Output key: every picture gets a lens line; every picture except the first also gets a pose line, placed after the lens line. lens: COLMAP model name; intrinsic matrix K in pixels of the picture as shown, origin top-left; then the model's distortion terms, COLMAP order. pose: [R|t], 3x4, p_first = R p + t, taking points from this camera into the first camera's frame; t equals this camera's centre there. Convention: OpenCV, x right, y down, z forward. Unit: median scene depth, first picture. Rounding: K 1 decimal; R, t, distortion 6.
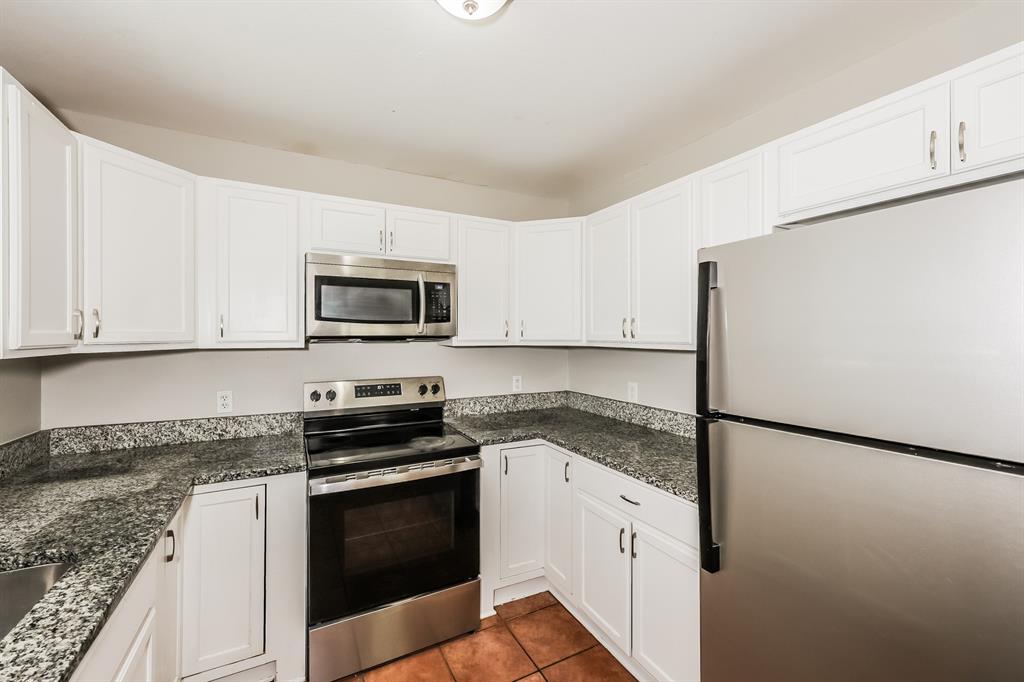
lens RADIAL K [[419.2, 0, 512.0], [0, 419.2, 341.0], [0, 0, 1]] dist [0.001695, 0.000043]
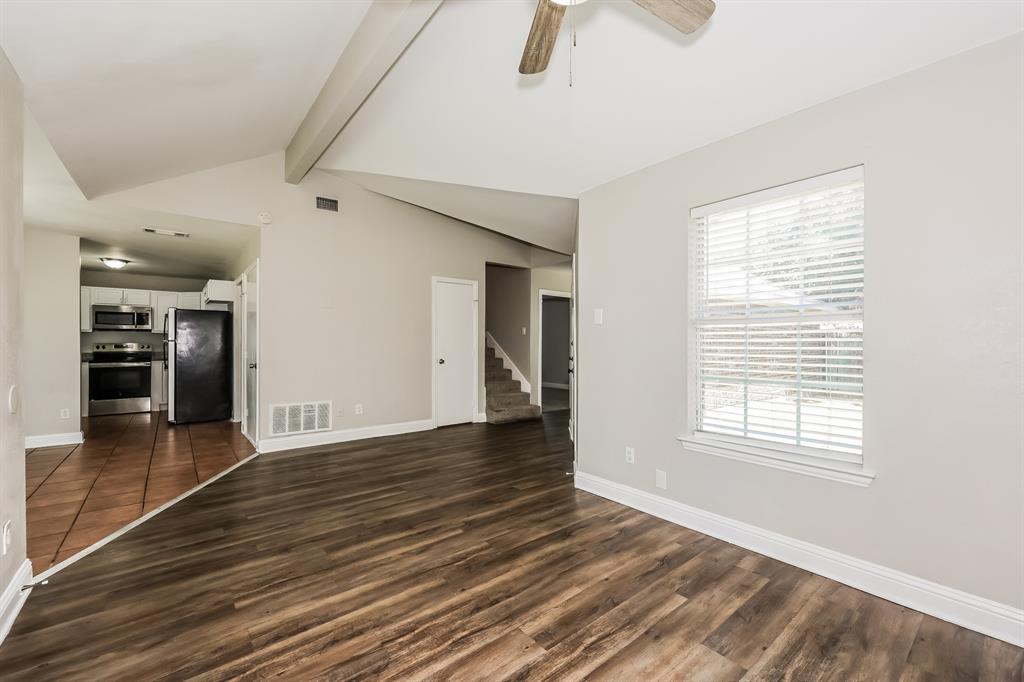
lens RADIAL K [[419.2, 0, 512.0], [0, 419.2, 341.0], [0, 0, 1]] dist [0.001695, 0.000043]
pose [[0.981038, -0.001313, 0.193814, 3.294469], [0.004119, 0.999892, -0.014074, 0.227022], [-0.193774, 0.014605, 0.980937, -4.533714]]
